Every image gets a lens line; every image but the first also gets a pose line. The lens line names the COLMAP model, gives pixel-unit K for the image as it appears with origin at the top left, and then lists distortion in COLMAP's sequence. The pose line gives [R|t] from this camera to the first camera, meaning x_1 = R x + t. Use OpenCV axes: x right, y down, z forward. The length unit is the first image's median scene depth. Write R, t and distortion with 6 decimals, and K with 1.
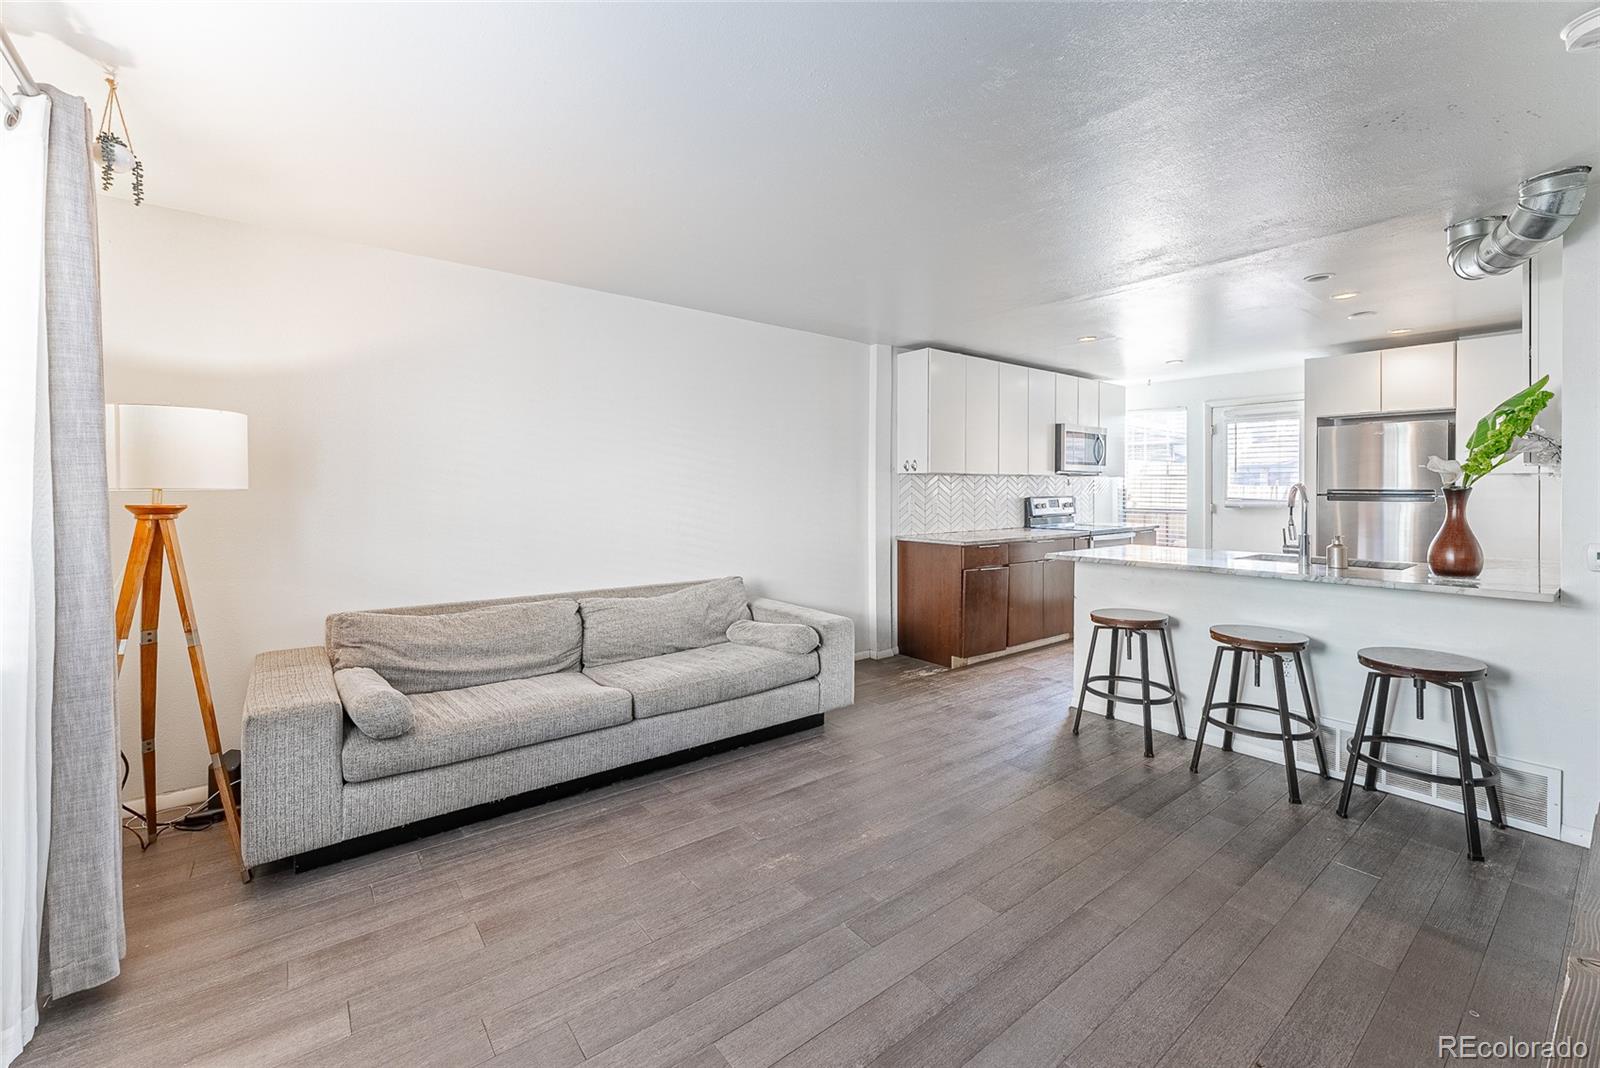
lens RADIAL K [[659.2, 0, 800.2], [0, 659.2, 492.3], [0, 0, 1]] dist [-0.000376, -0.000004]
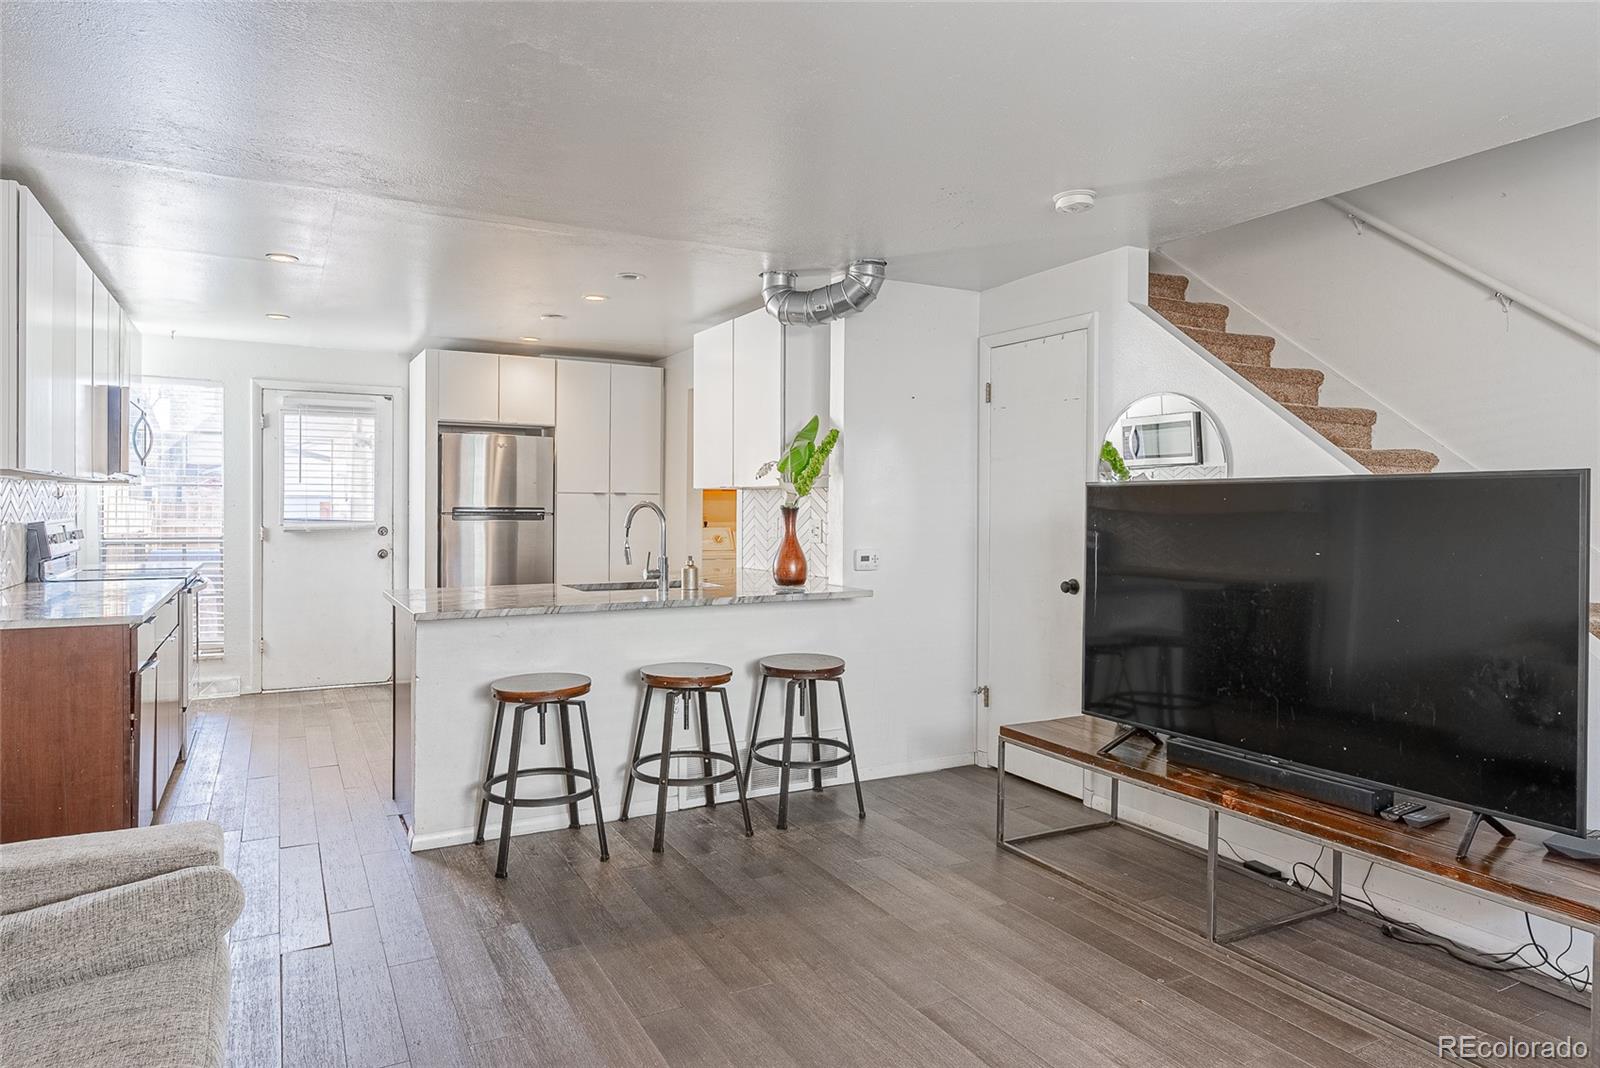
lens RADIAL K [[930.5, 0, 753.1], [0, 930.5, 513.0], [0, 0, 1]] dist [-0.000041, -0.001475]
pose [[0.199067, -0.003906, 0.979978, -0.315851], [0.000971, 0.999992, 0.003789, -0.001048], [-0.979985, 0.000197, 0.199070, 0.405468]]
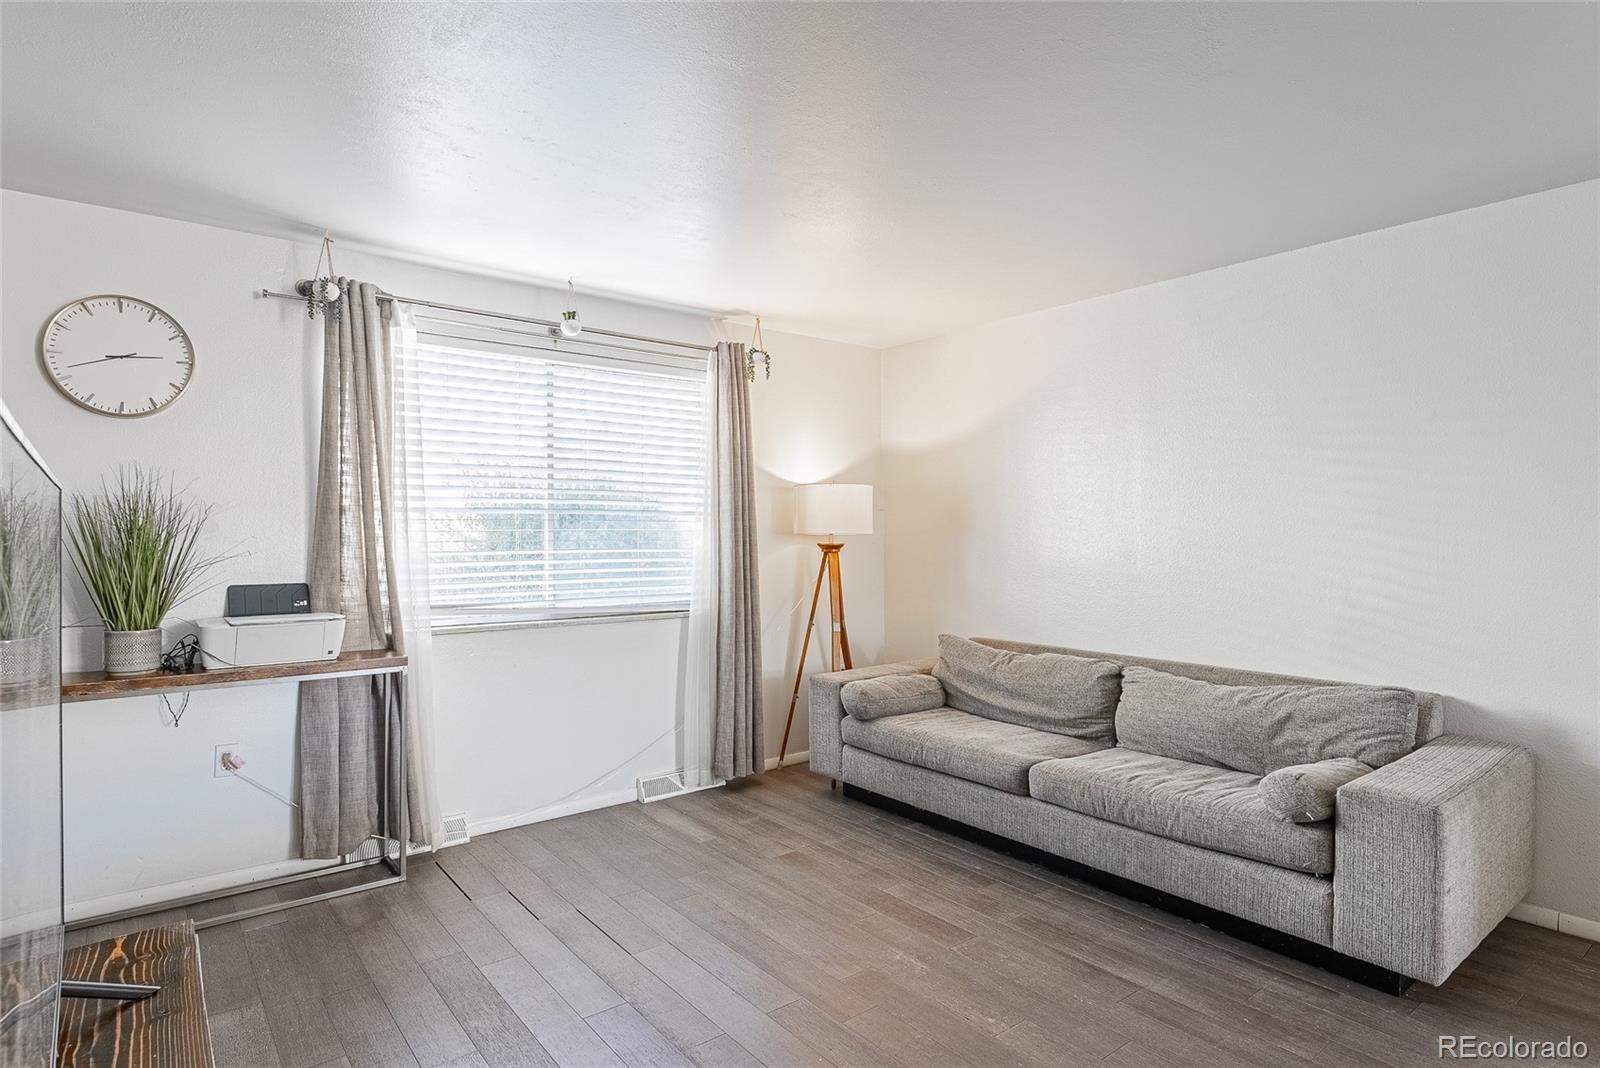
lens RADIAL K [[865.9, 0, 797.3], [0, 865.9, 529.6], [0, 0, 1]] dist [-0.000851, -0.000010]
pose [[-0.001535, -0.006255, -0.999979, 0.521562], [-0.001023, 0.999980, -0.006253, -0.001268], [0.999998, 0.001014, -0.001541, 0.399918]]
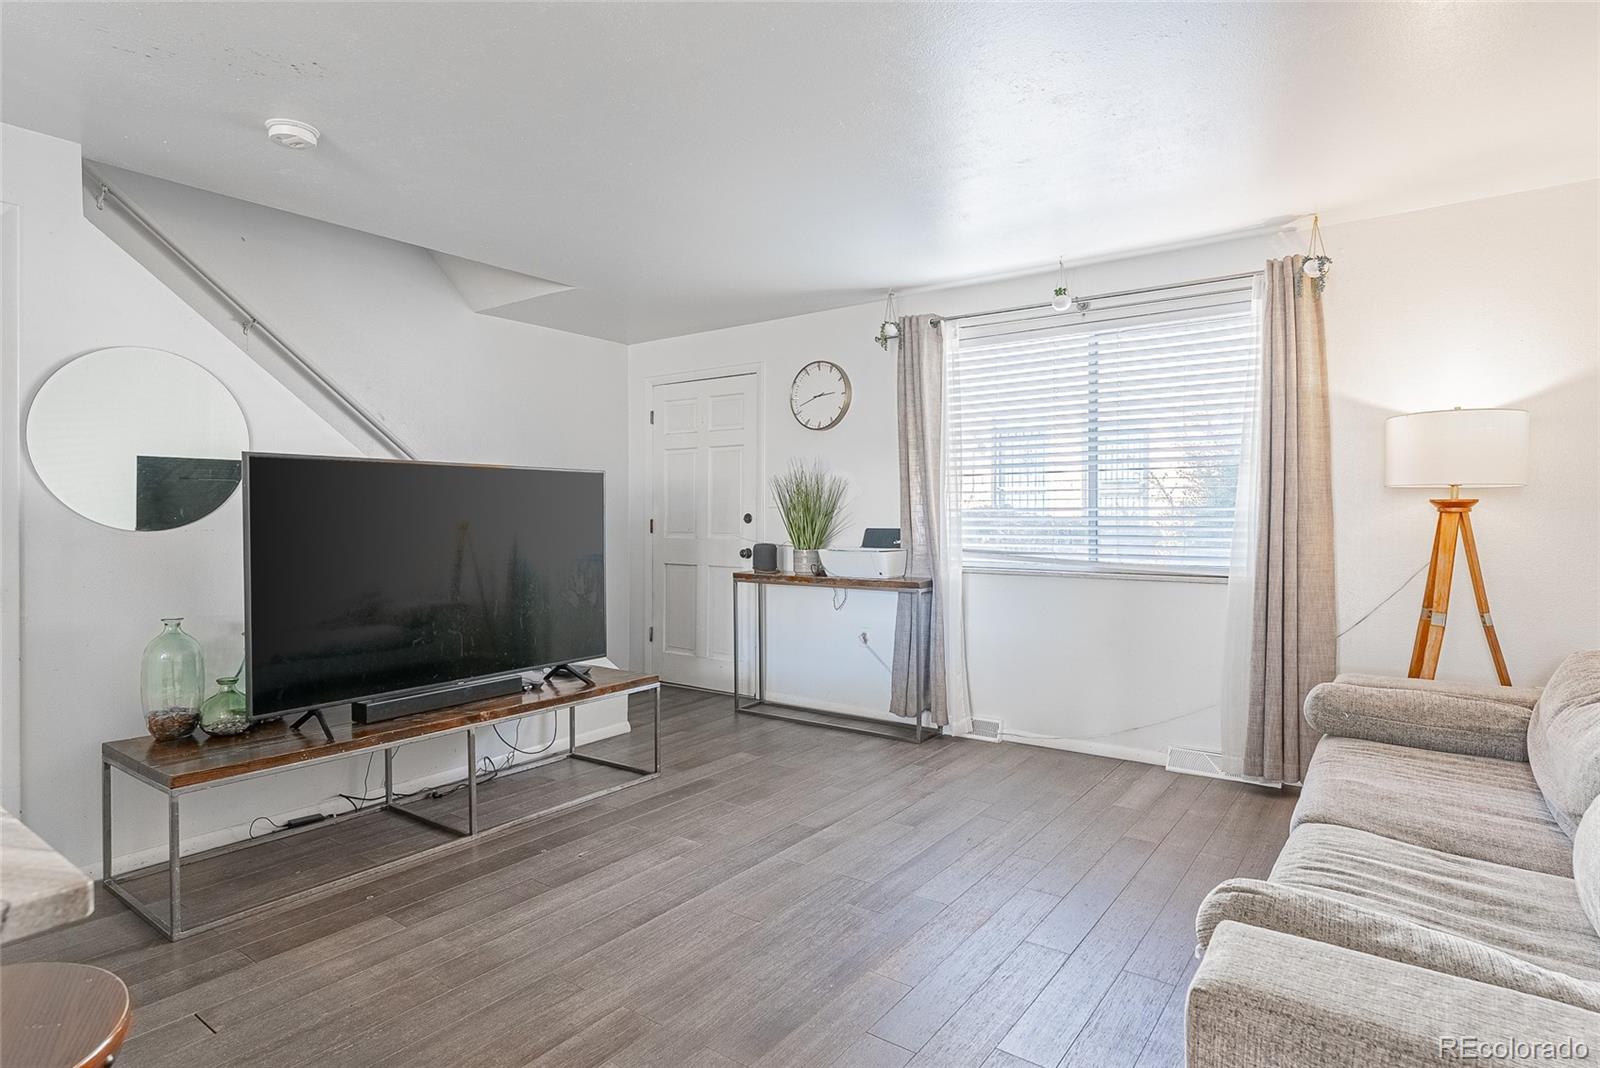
lens RADIAL K [[854.3, 0, 800.0], [0, 854.3, 521.5], [0, 0, 1]] dist [0.000689, -0.000765]
pose [[-0.965349, 0.003377, -0.260941, 0.218886], [0.000588, 0.999942, 0.010766, 0.017602], [0.260963, 0.010240, -0.965295, 0.928644]]
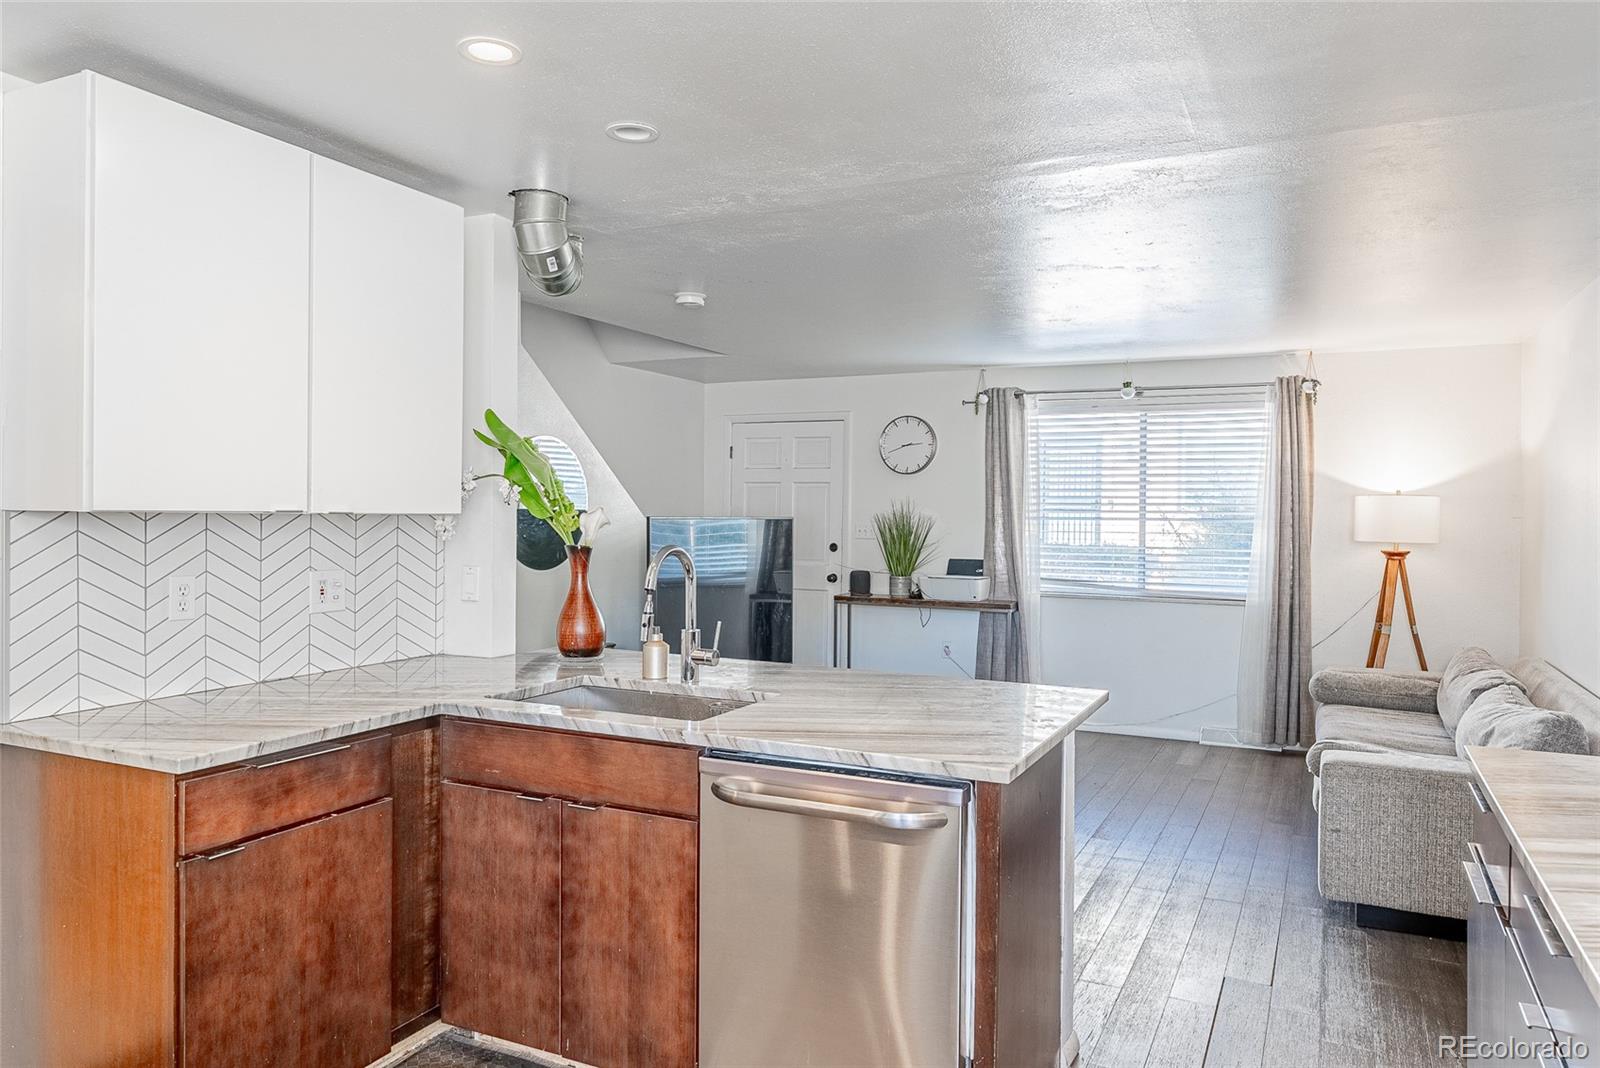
lens RADIAL K [[1086.9, 0, 800.1], [0, 1086.9, 516.8], [0, 0, 1]] dist [0.001502, 0.000532]
pose [[-0.905988, -0.008532, -0.423218, 0.719820], [-0.012990, 0.999886, 0.007652, -0.031451], [0.423105, 0.012430, -0.905995, 1.274265]]
